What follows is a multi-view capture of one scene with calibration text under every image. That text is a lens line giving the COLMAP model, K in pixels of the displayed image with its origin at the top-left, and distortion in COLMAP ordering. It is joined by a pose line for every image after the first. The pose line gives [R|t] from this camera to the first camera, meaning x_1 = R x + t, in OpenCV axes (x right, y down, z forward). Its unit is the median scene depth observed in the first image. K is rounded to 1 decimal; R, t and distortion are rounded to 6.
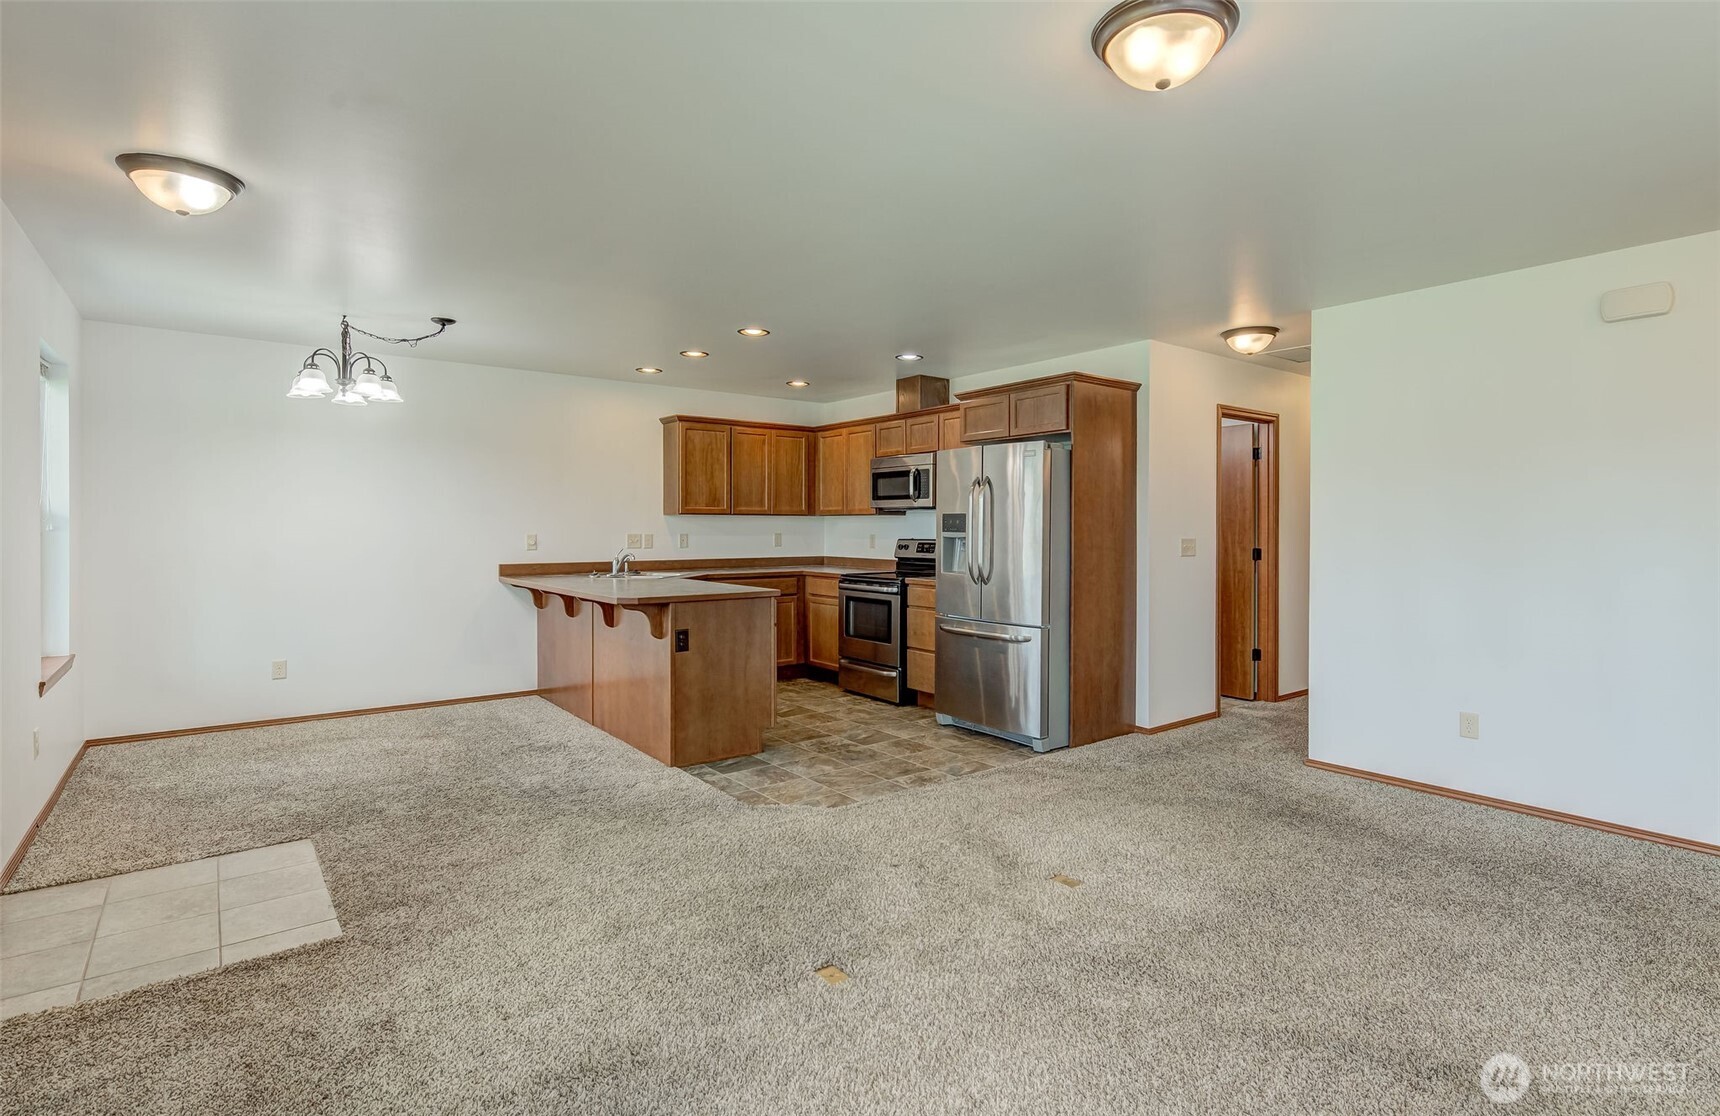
lens RADIAL K [[825.6, 0, 896.2], [0, 825.6, 526.7], [0, 0, 1]] dist [-0.018316, -0.000505]
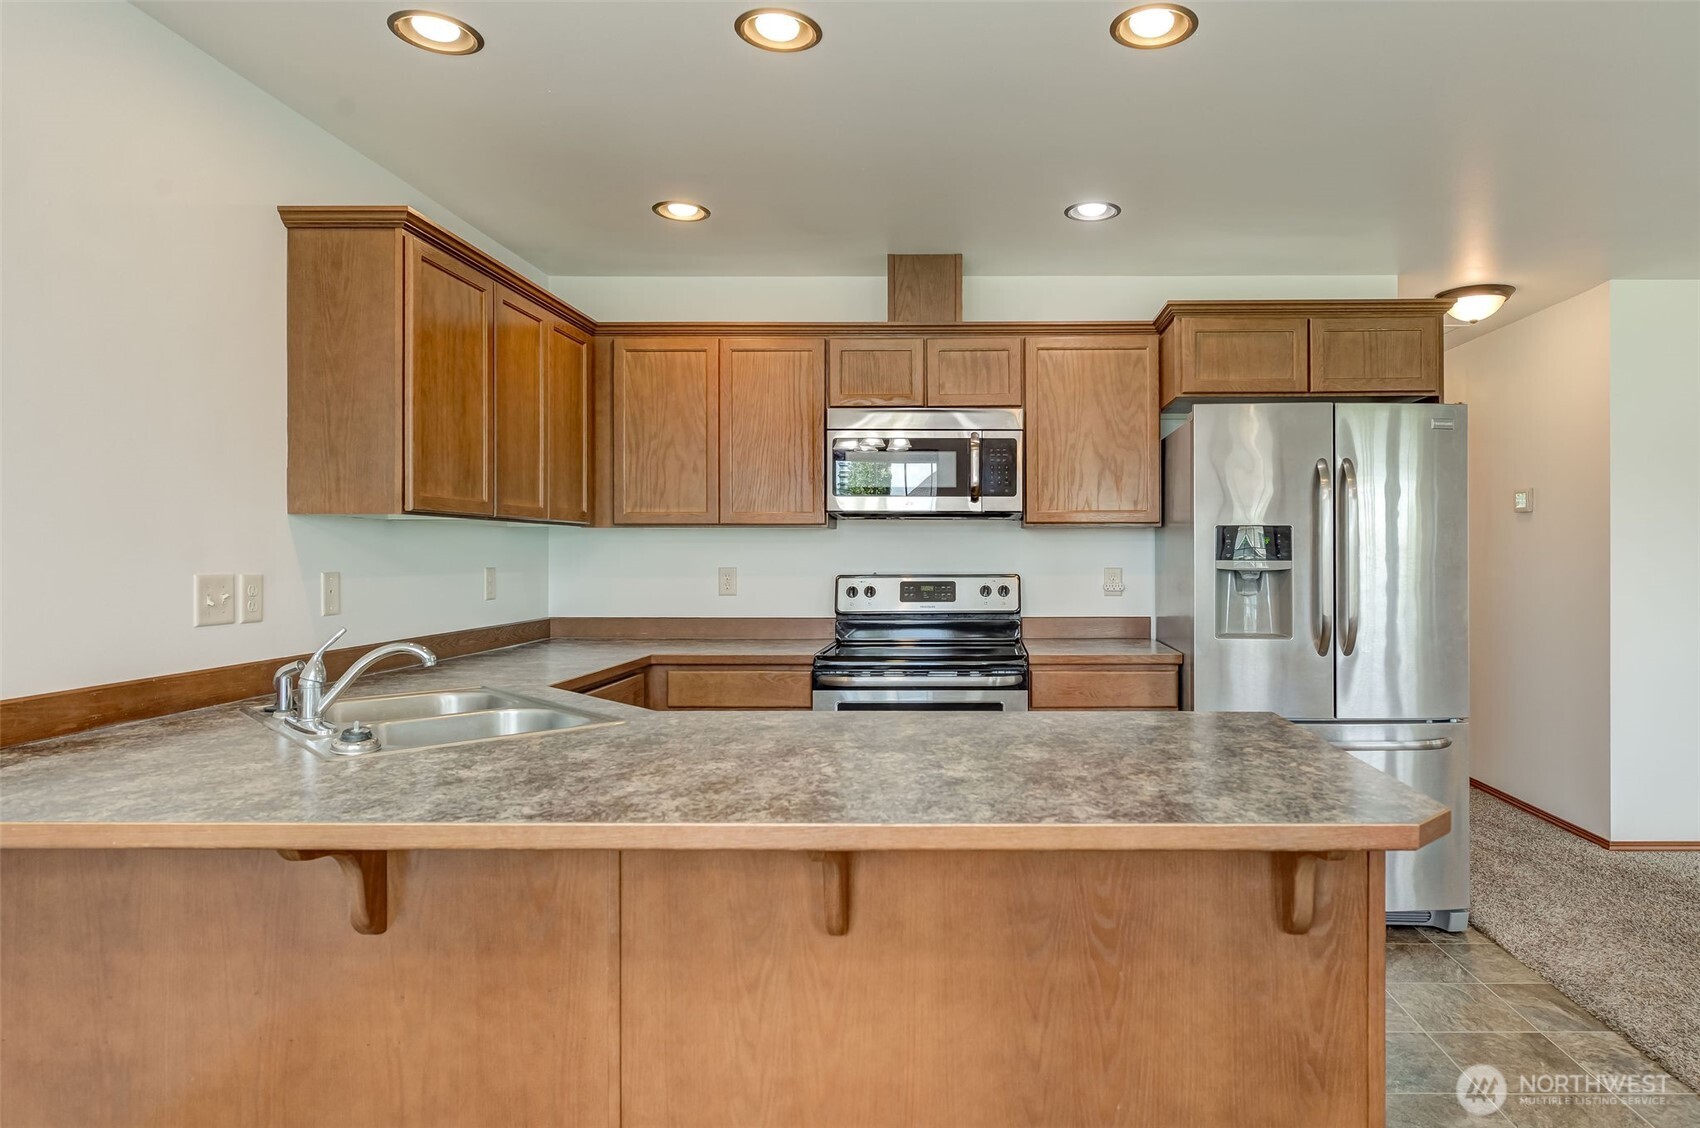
lens RADIAL K [[995.6, 0, 907.6], [0, 995.6, 553.3], [0, 0, 1]] dist [-0.005443, -0.001511]
pose [[0.635044, -0.003394, 0.772468, -0.502288], [0.003543, 0.999993, 0.001481, 0.000728], [-0.772468, 0.001796, 0.635052, 0.676552]]
